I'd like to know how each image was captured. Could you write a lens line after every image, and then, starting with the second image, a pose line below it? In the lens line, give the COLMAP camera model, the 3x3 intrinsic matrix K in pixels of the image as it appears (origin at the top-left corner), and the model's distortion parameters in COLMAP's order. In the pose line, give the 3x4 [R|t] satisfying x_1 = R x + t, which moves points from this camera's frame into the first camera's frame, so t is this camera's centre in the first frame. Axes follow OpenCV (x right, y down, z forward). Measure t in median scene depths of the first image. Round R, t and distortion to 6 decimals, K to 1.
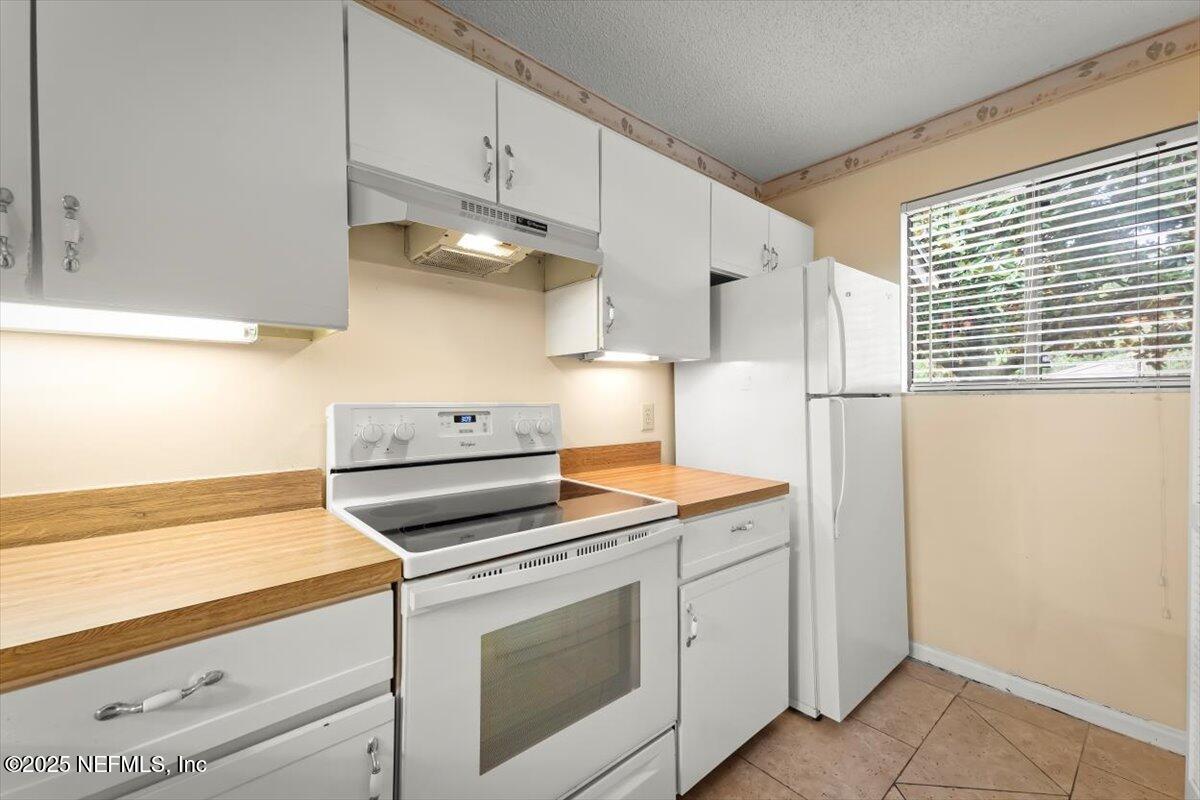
lens RADIAL K [[485.2, 0, 593.9], [0, 485.2, 397.1], [0, 0, 1]] dist [0.020847, 0.000048]
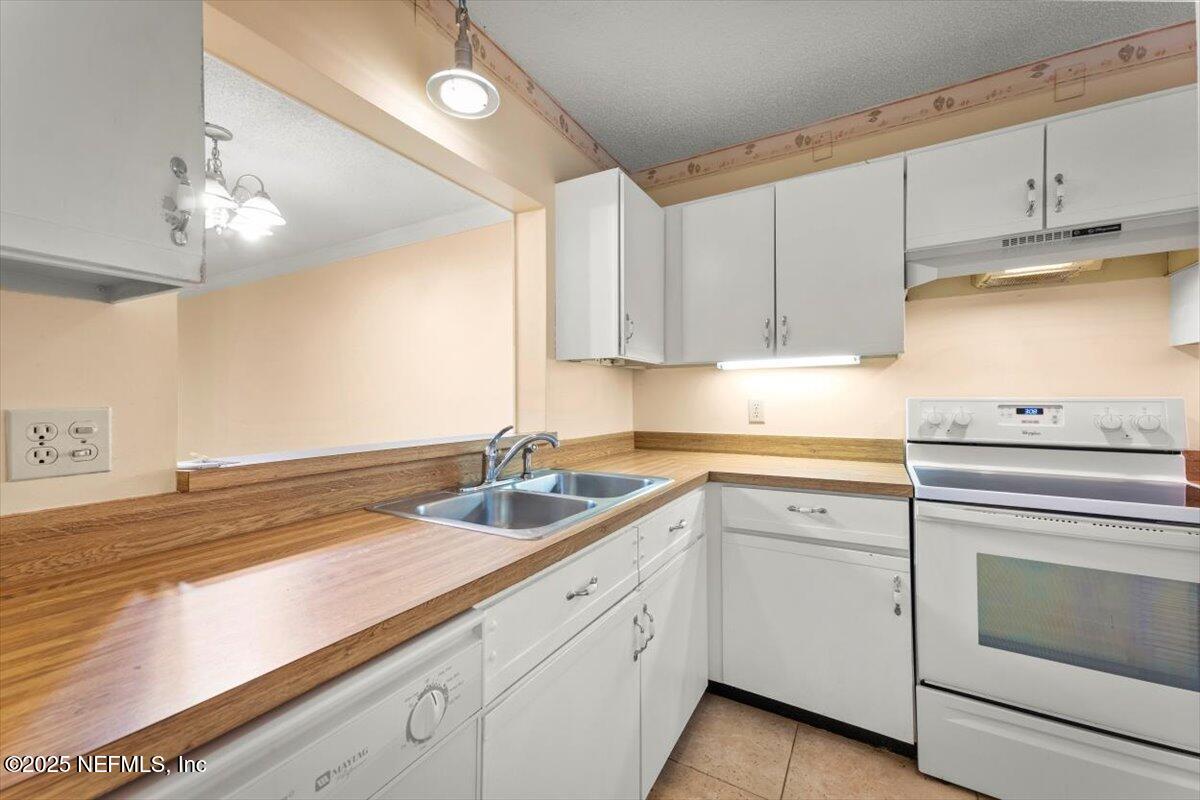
lens RADIAL K [[476.3, 0, 604.4], [0, 476.3, 401.1], [0, 0, 1]] dist [0.012398, 0.000194]
pose [[0.334219, 0.008094, -0.942461, 0.541819], [0.010630, 0.999867, 0.012357, -0.005515], [0.942435, -0.014148, 0.334089, -0.395628]]
